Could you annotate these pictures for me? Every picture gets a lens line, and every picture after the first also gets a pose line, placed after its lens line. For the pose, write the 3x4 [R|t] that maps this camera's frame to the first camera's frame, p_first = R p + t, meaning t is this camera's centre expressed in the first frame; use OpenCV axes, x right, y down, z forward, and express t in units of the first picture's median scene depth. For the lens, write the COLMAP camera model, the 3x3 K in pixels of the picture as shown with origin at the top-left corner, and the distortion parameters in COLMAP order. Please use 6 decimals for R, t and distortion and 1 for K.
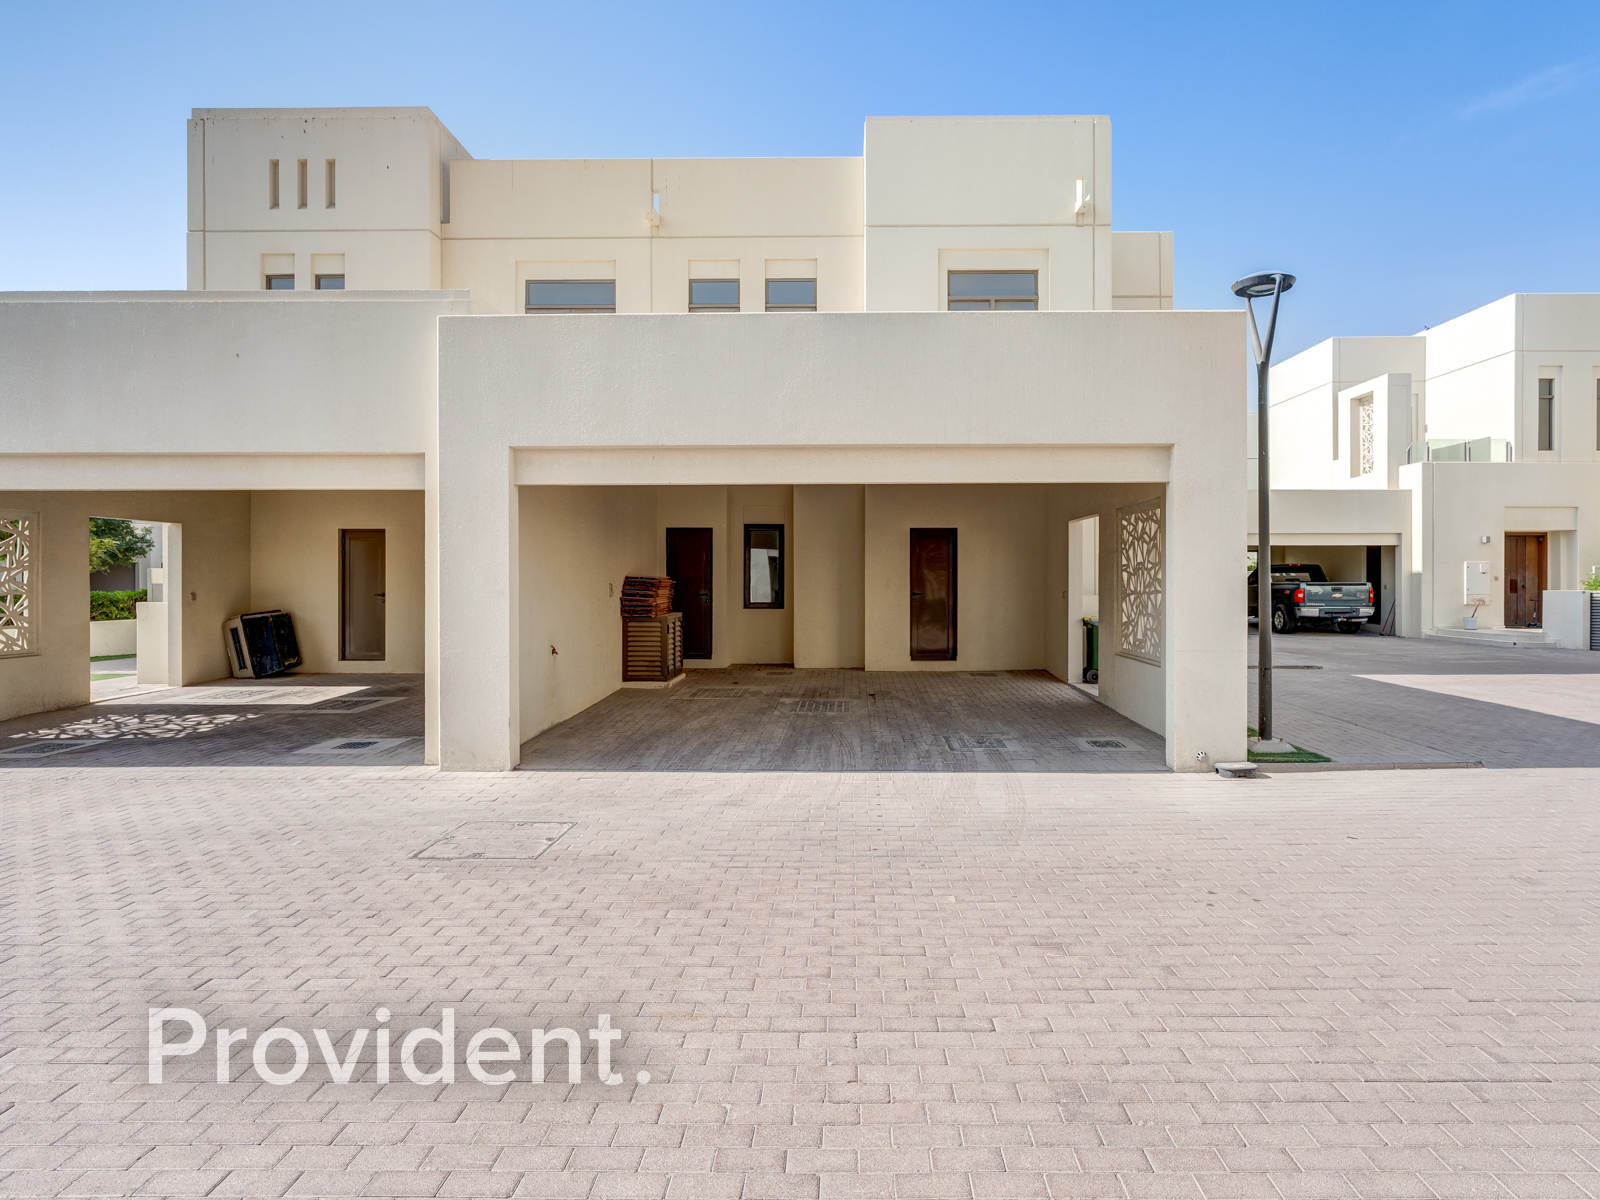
lens RADIAL K [[878.6, 0, 803.7], [0, 878.6, 570.2], [0, 0, 1]] dist [-0.000869, -0.000184]
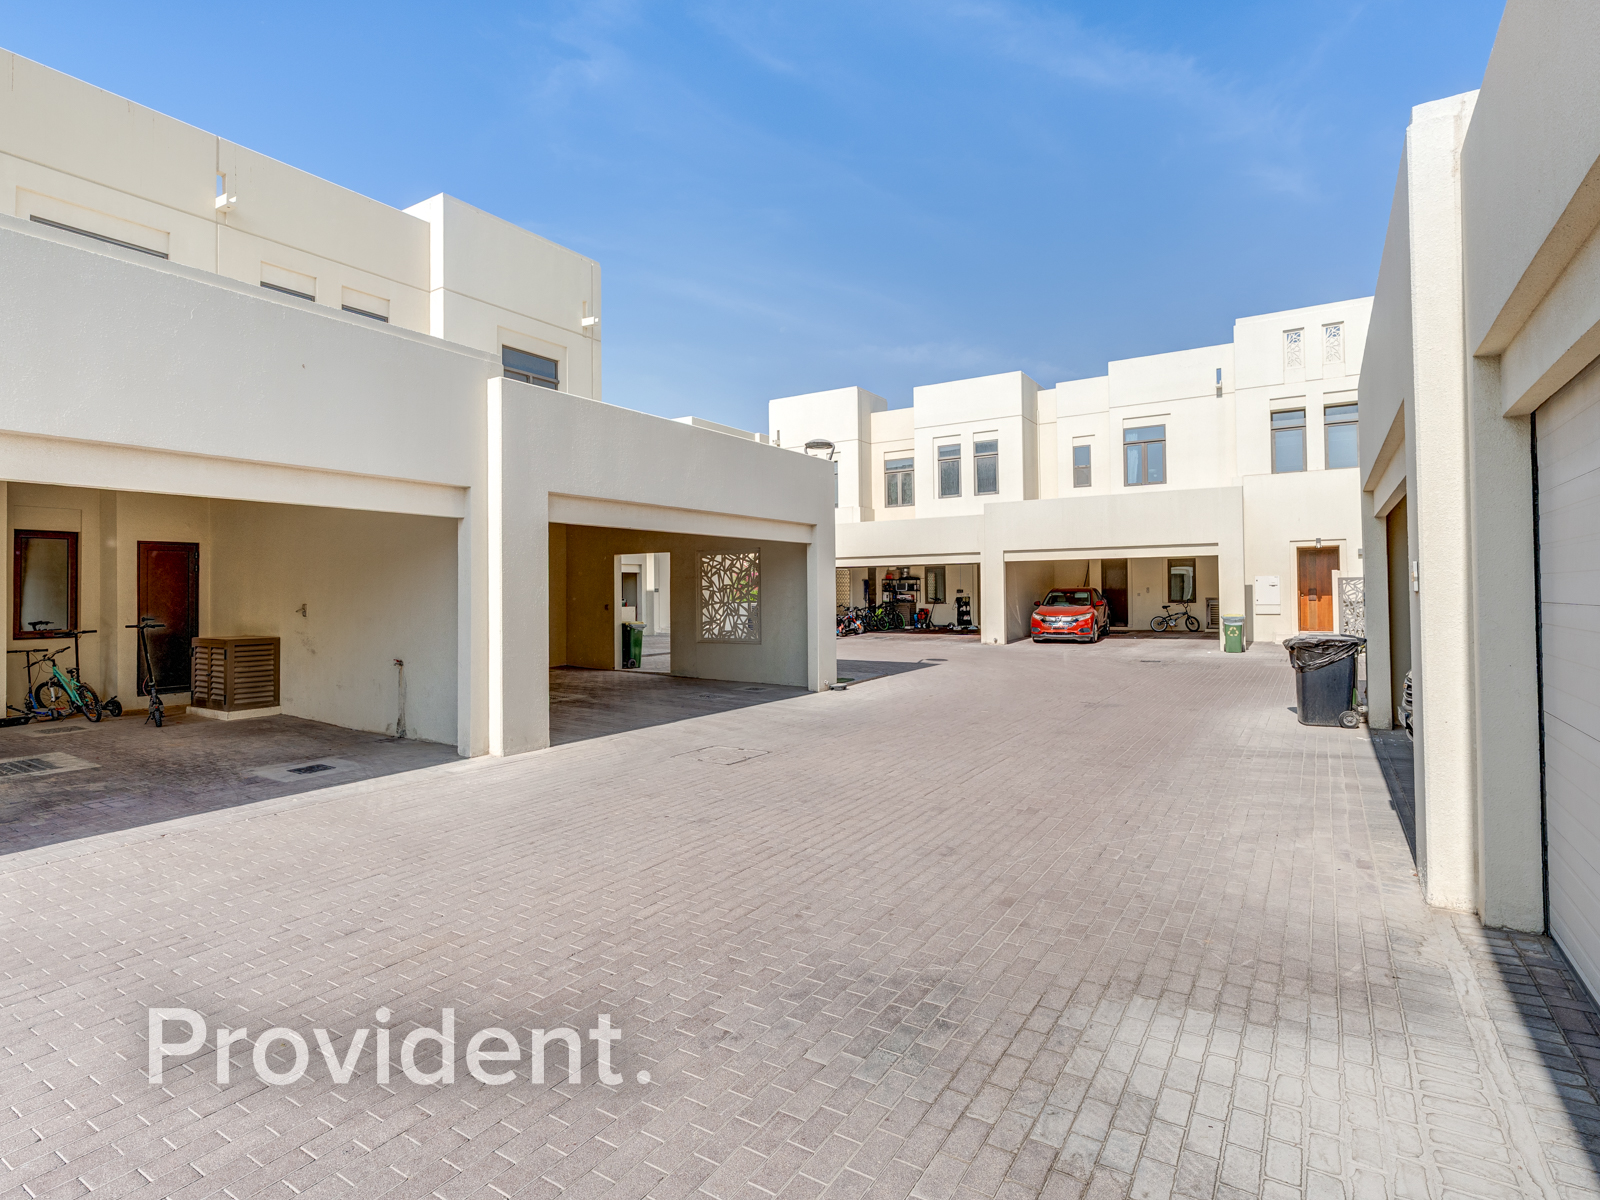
lens RADIAL K [[825.0, 0, 797.5], [0, 825.0, 596.8], [0, 0, 1]] dist [-0.001725, -0.000532]
pose [[0.526297, -0.008649, 0.850257, -0.585309], [0.001535, 0.999956, 0.009222, 0.000226], [-0.850299, -0.003549, 0.526287, 0.039265]]
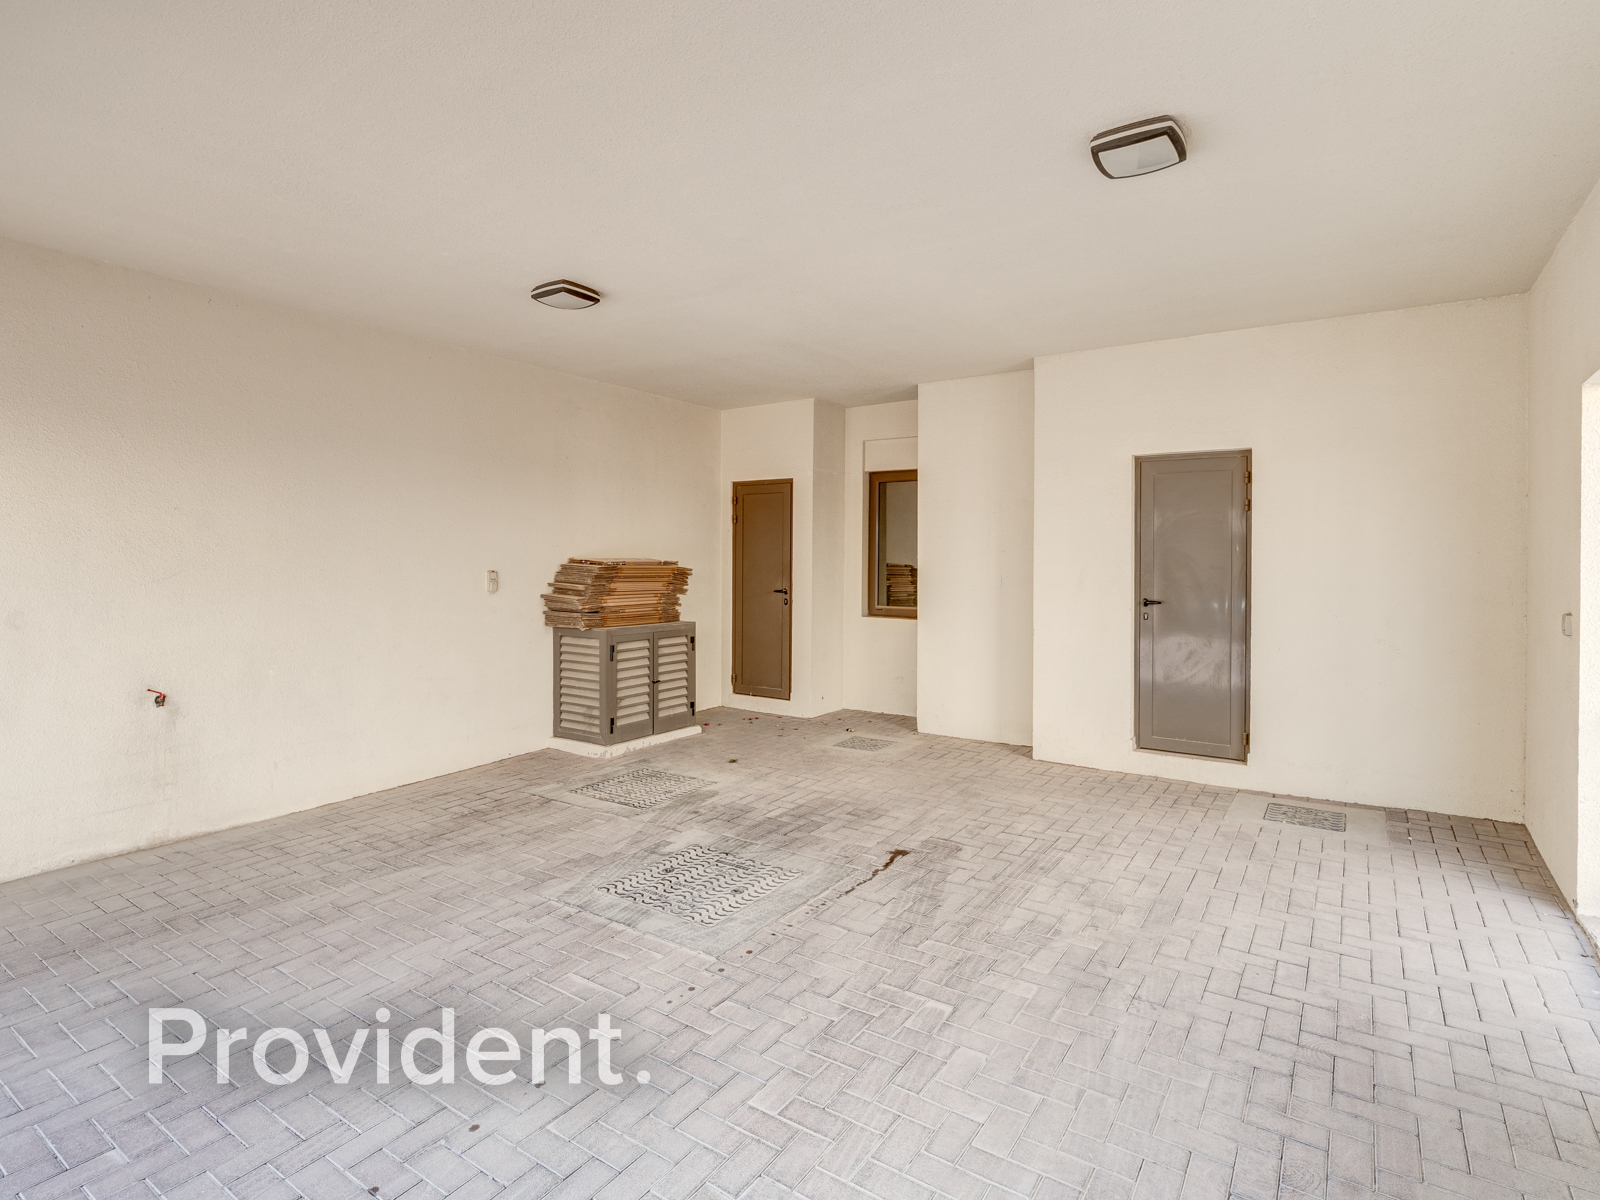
lens RADIAL K [[819.0, 0, 788.2], [0, 819.0, 575.1], [0, 0, 1]] dist [-0.006554, 0.000294]
pose [[0.827809, 0.015986, -0.560782, 0.239487], [0.002967, 0.999455, 0.032871, -0.001723], [0.561002, -0.028875, 0.827311, 0.630909]]
